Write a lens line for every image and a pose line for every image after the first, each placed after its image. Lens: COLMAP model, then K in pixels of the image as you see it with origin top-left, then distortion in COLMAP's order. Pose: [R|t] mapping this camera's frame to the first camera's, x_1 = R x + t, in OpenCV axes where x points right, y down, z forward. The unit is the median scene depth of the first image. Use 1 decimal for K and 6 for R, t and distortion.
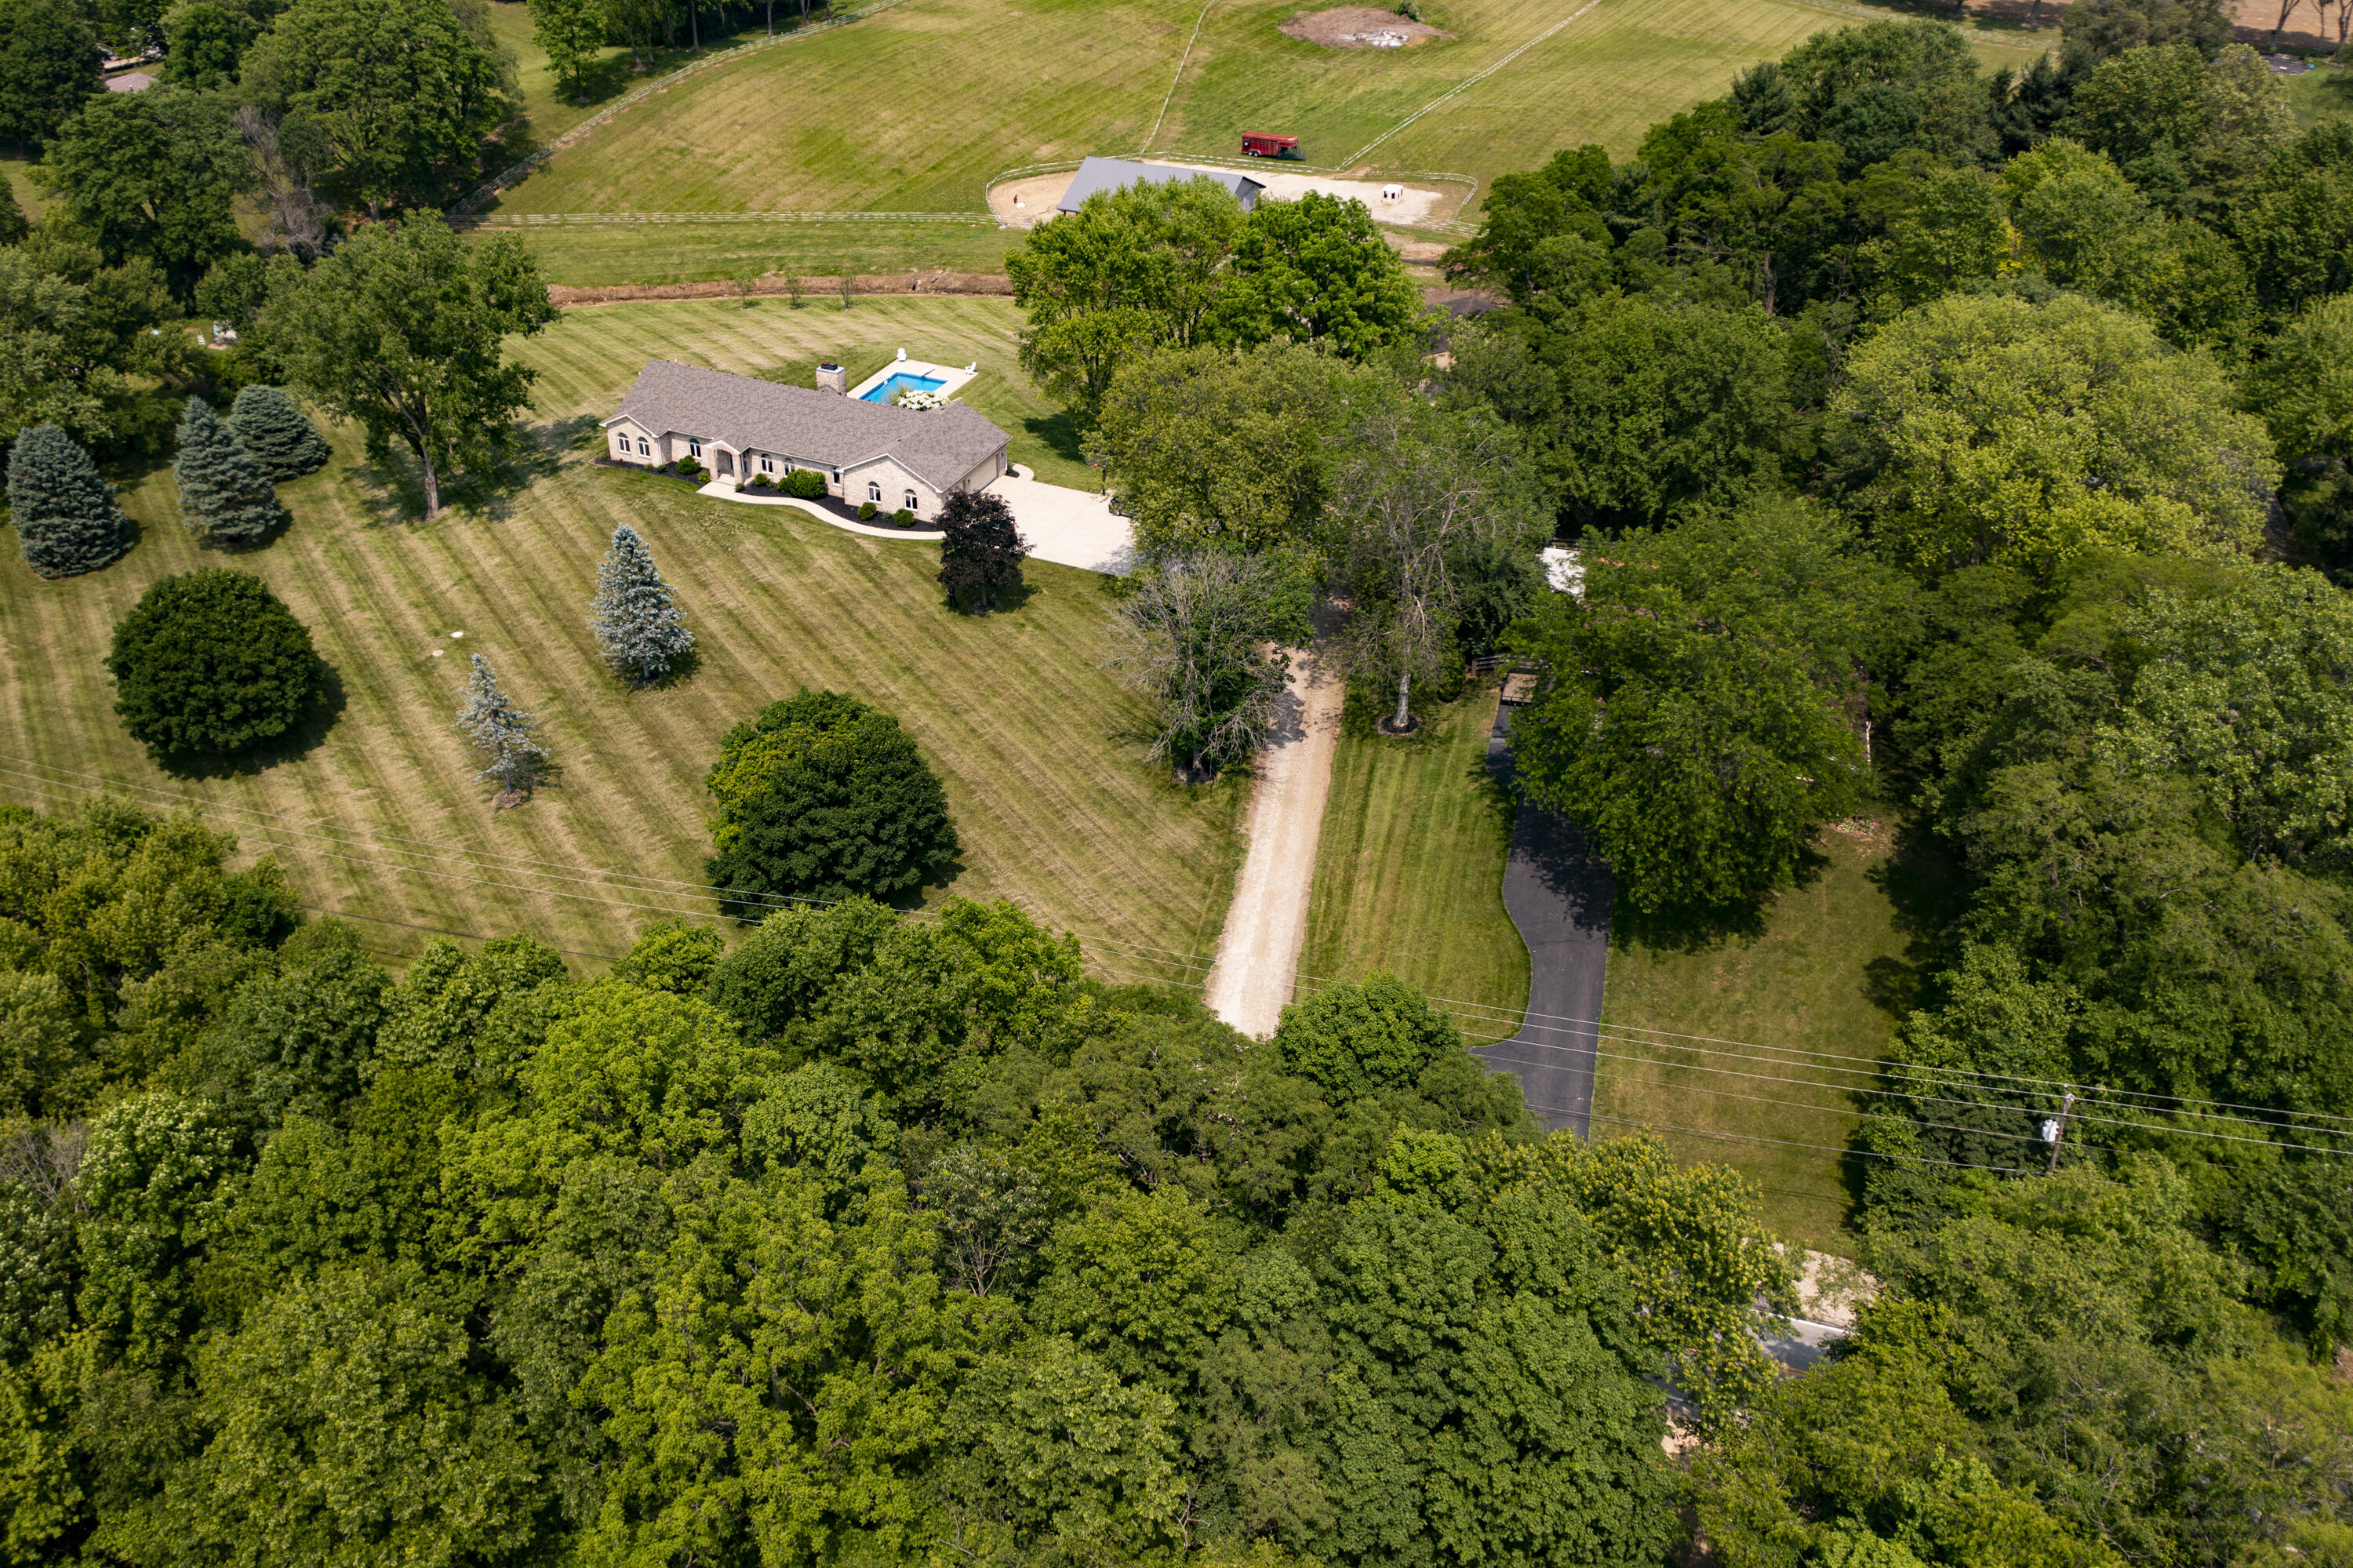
lens RADIAL K [[1945.2, 0, 1123.2], [0, 1945.2, 780.7], [0, 0, 1]] dist [-0.003297, 0.001978]
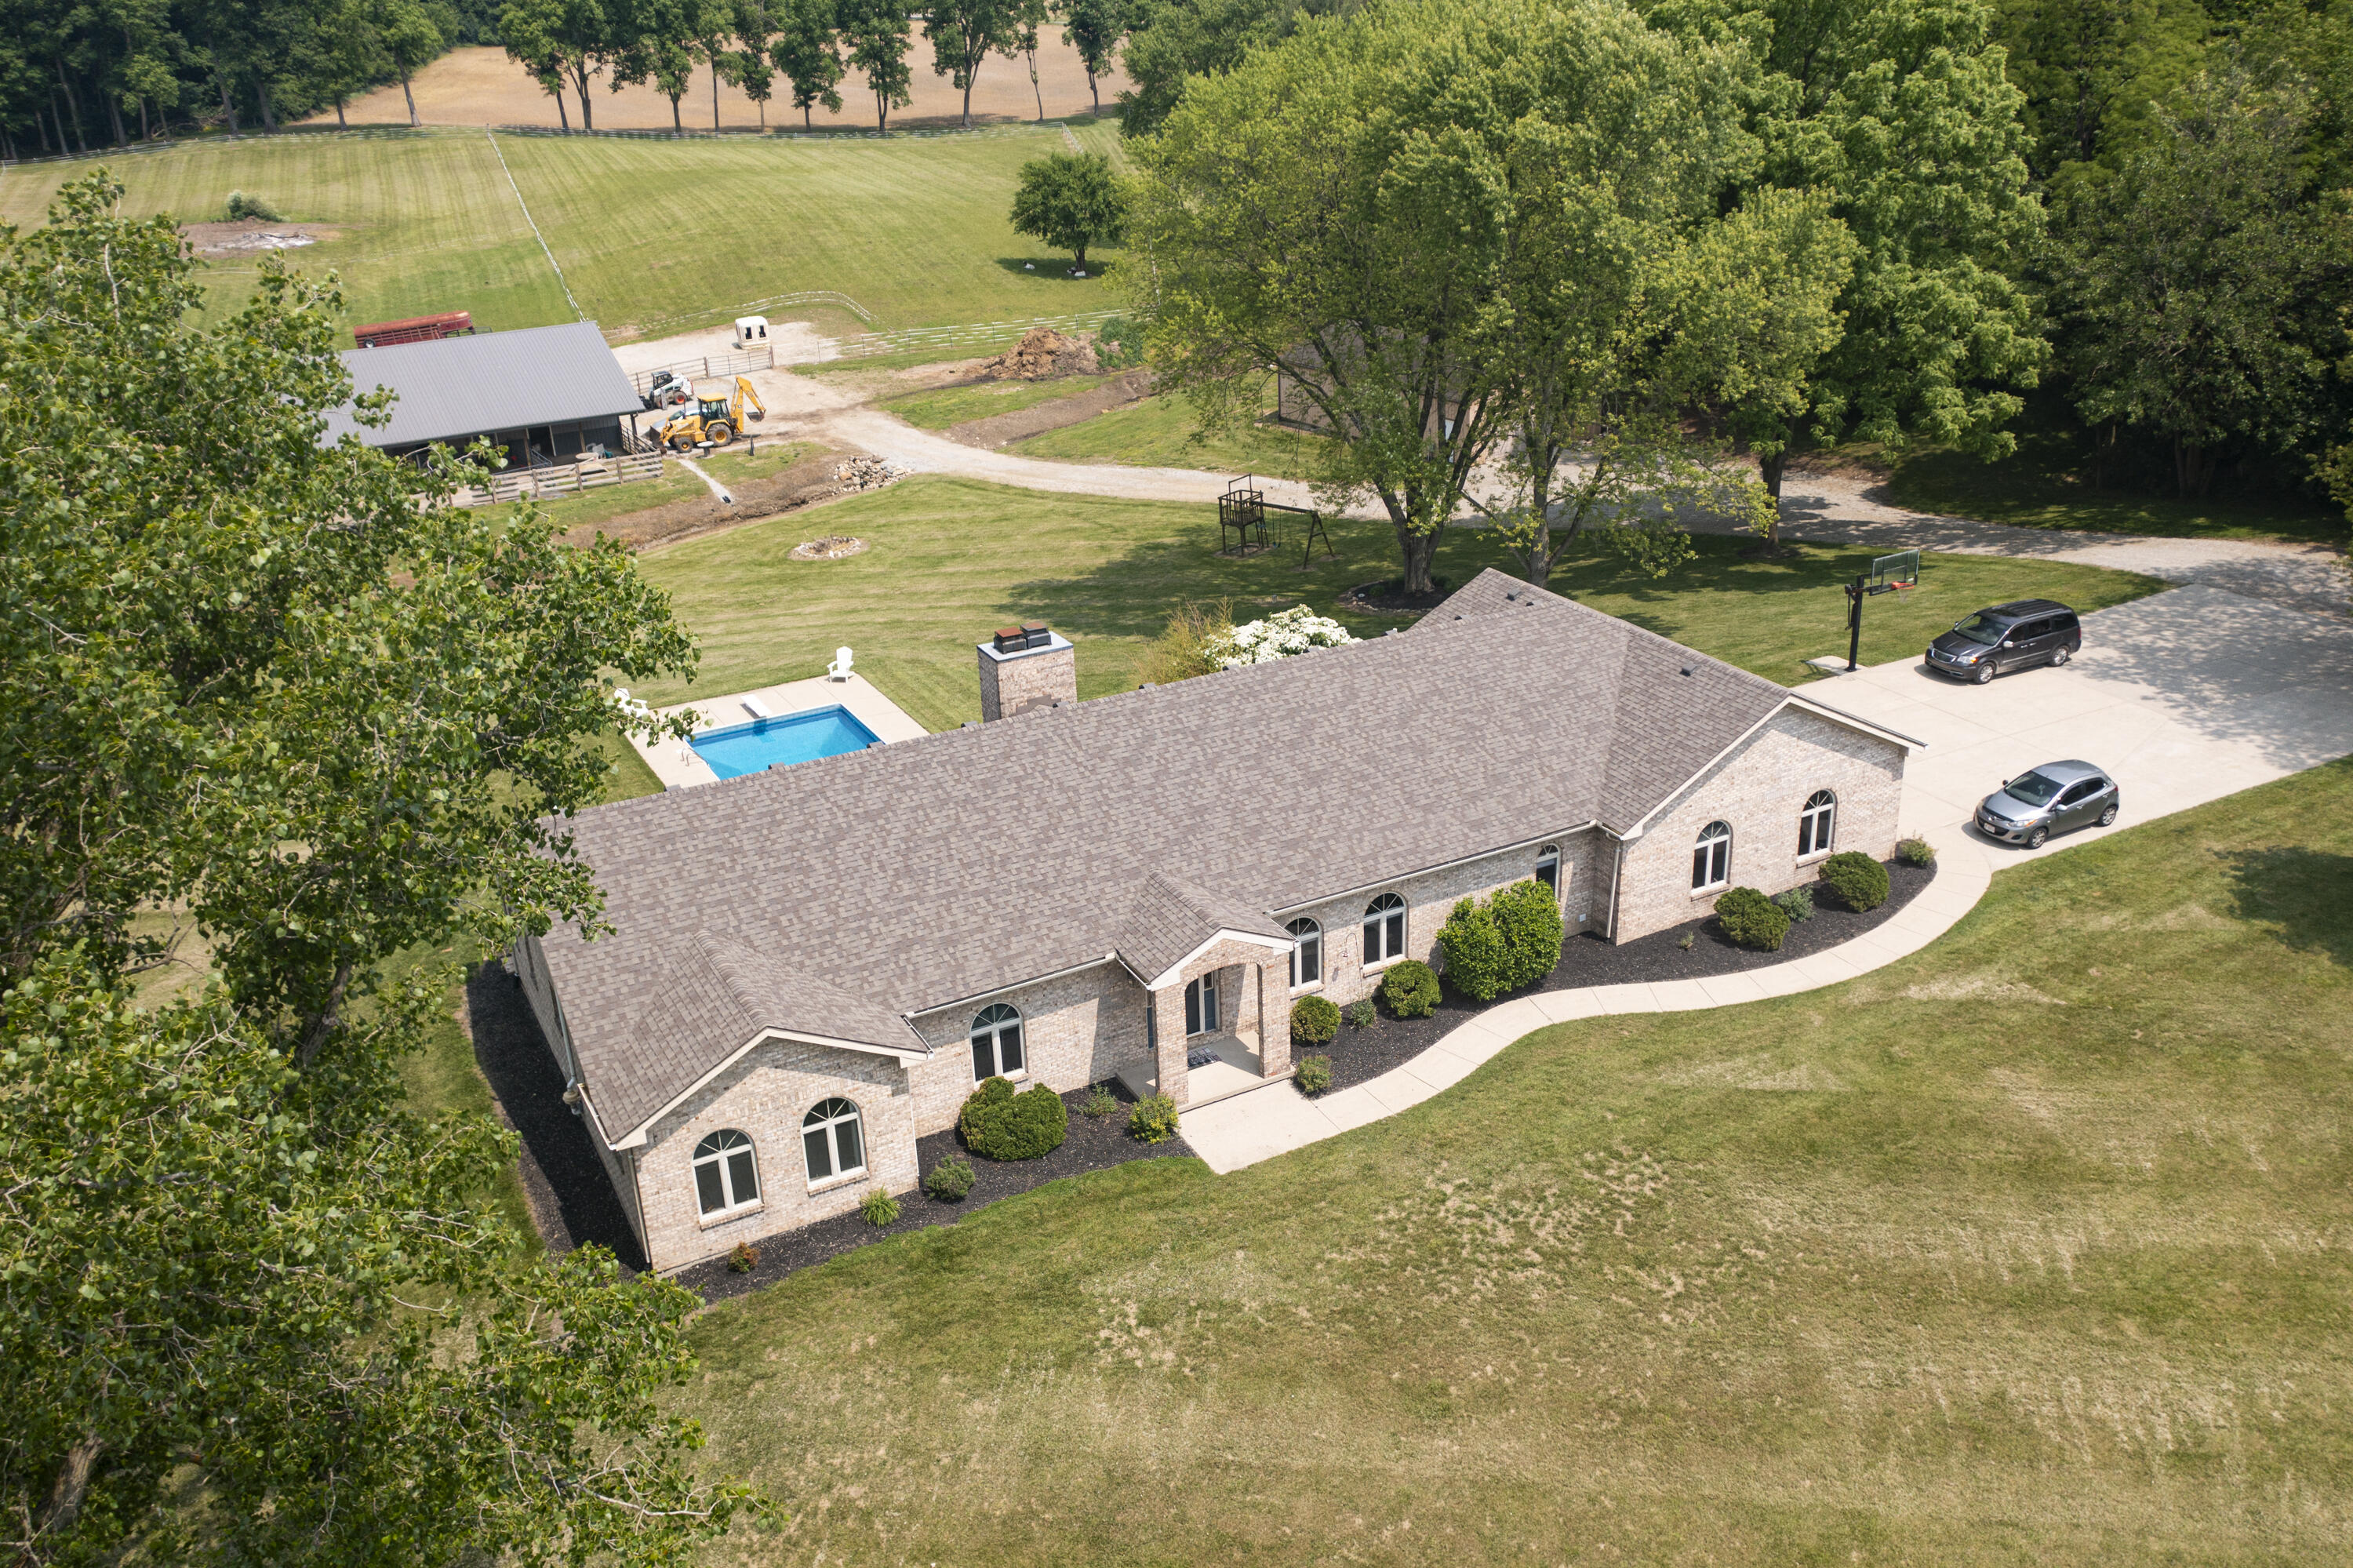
lens RADIAL K [[1934.2, 0, 1208.1], [0, 1934.2, 809.4], [0, 0, 1]] dist [-0.001953, 0.010134]
pose [[0.598293, -0.350055, 0.720769, -0.365672], [0.470029, 0.881827, 0.038116, -0.192503], [-0.648936, 0.315978, 0.692127, 0.803980]]
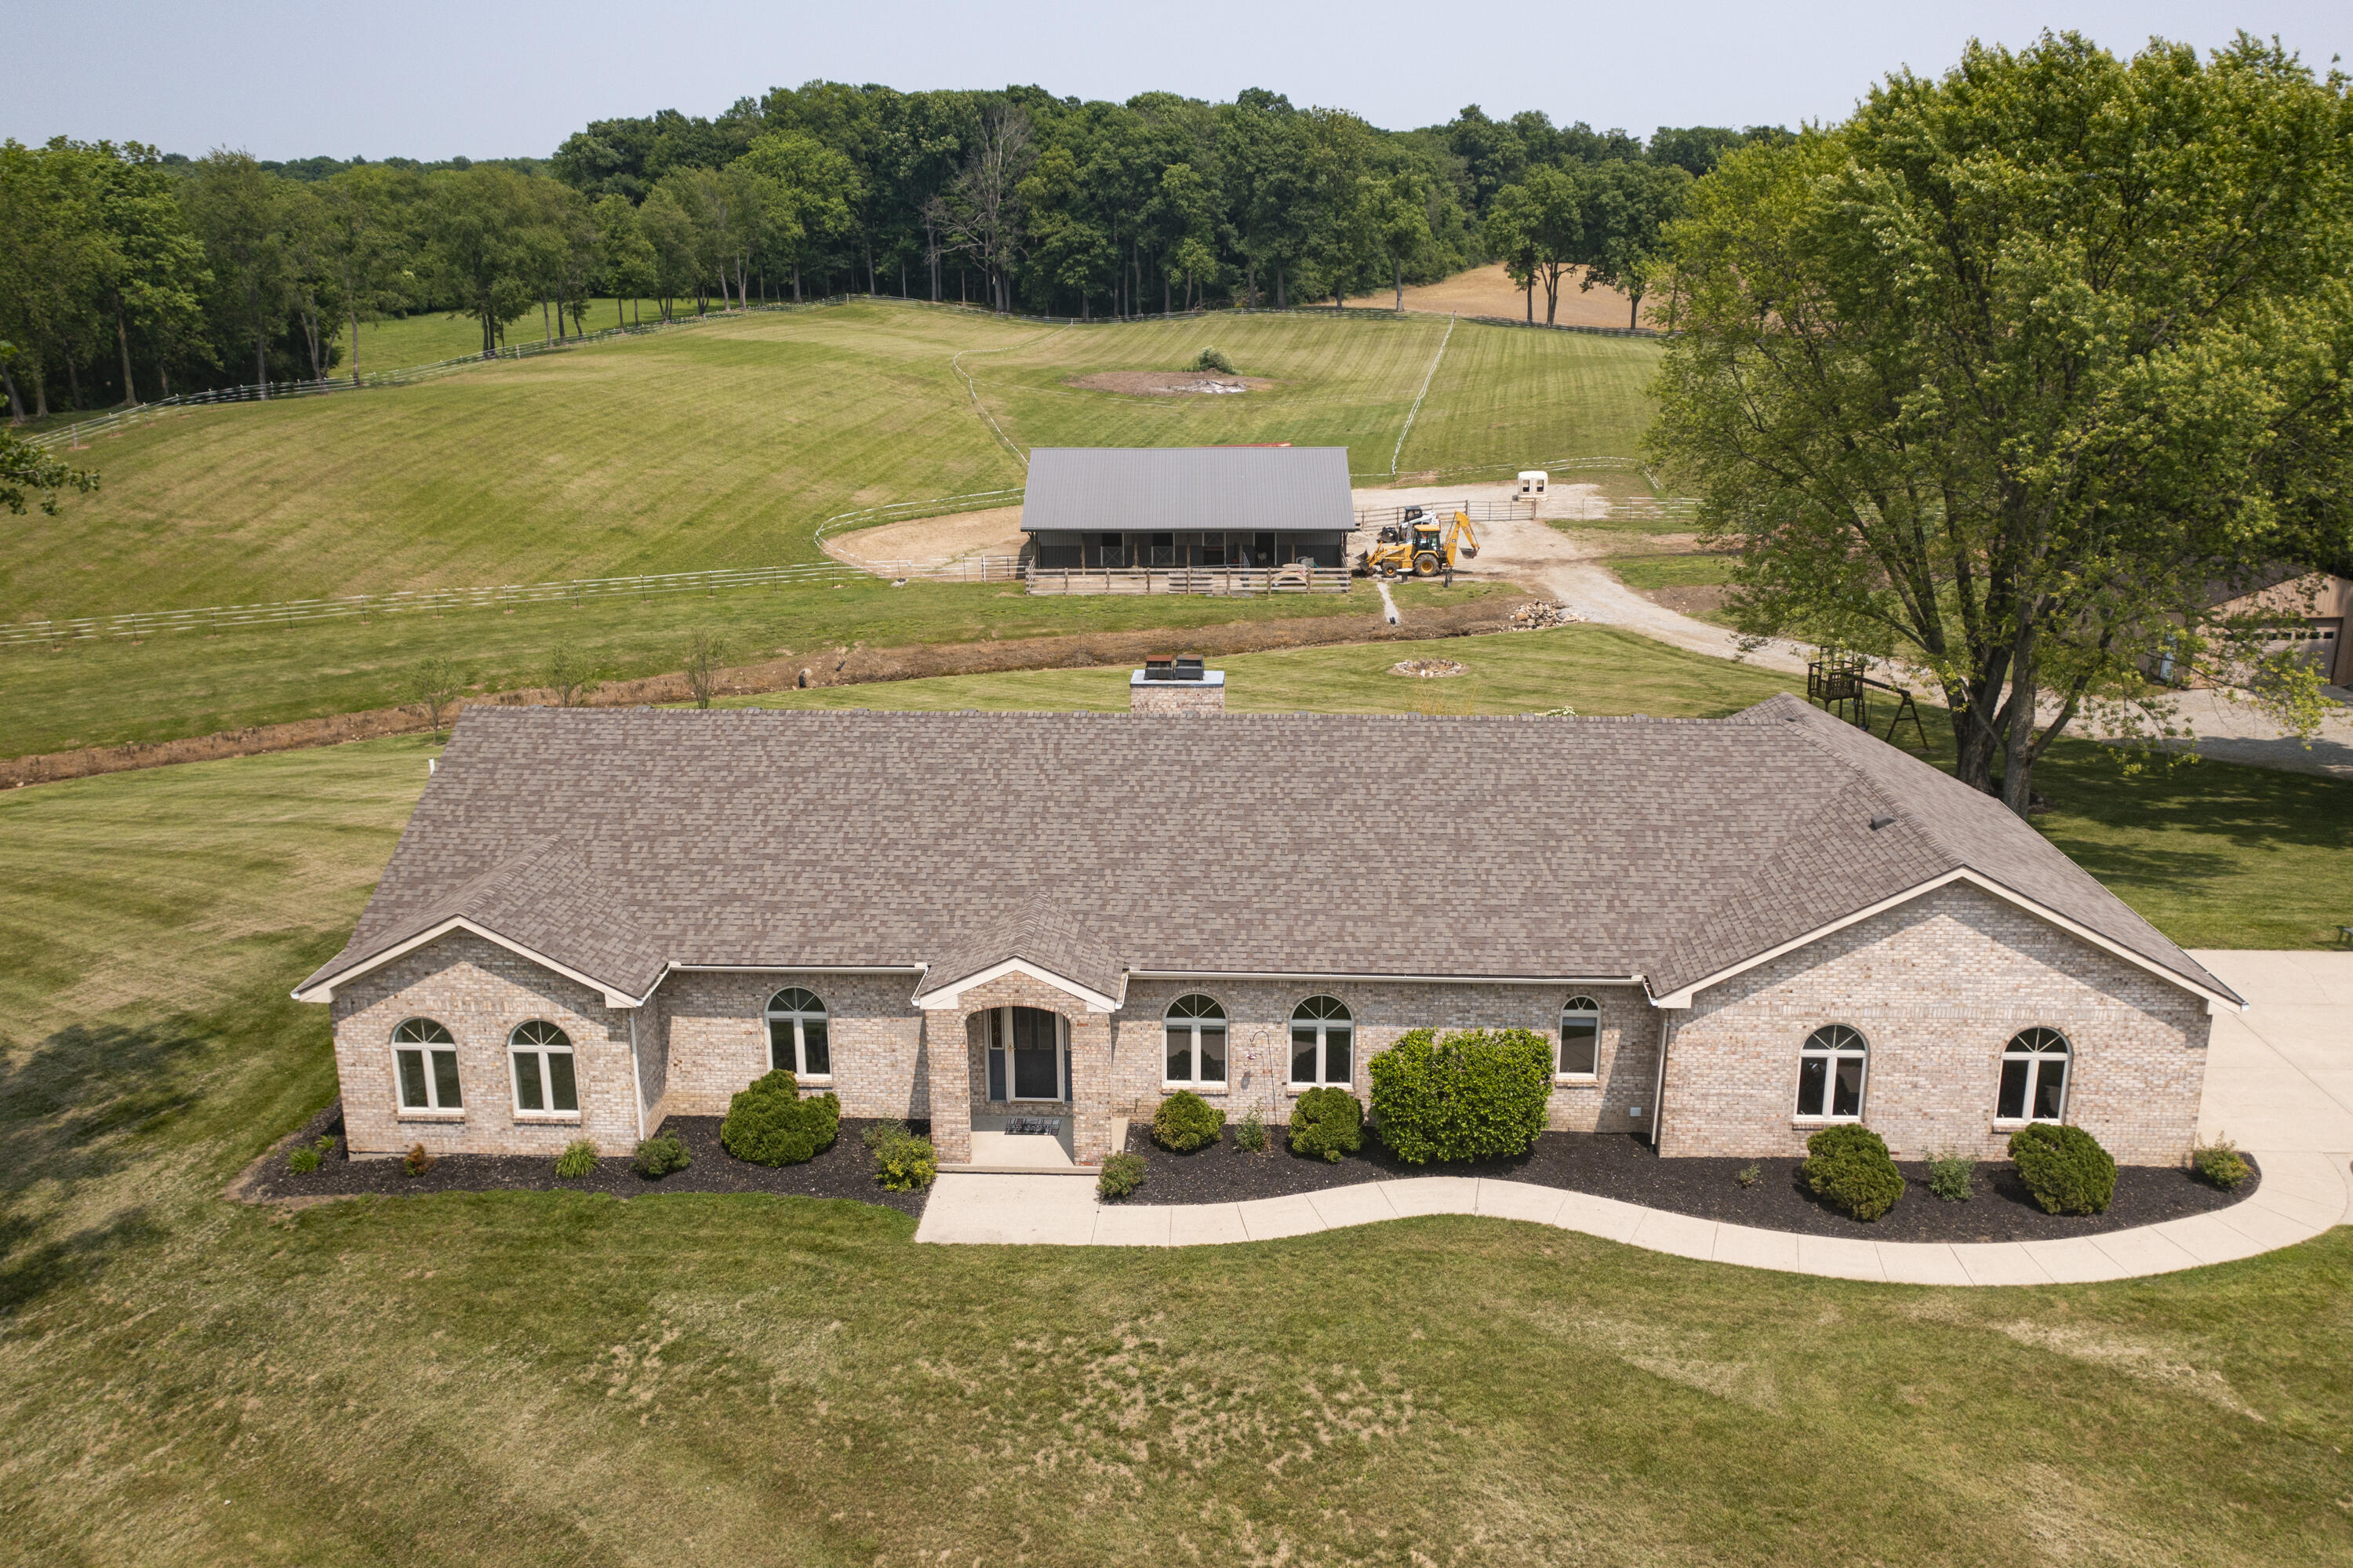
lens RADIAL K [[1927.7, 0, 1201.2], [0, 1927.7, 766.2], [0, 0, 1]] dist [-0.004091, 0.003151]
pose [[0.926460, -0.111352, 0.359546, -0.250944], [0.214918, 0.940706, -0.262453, -0.133160], [-0.309003, 0.320425, 0.895458, 0.784046]]
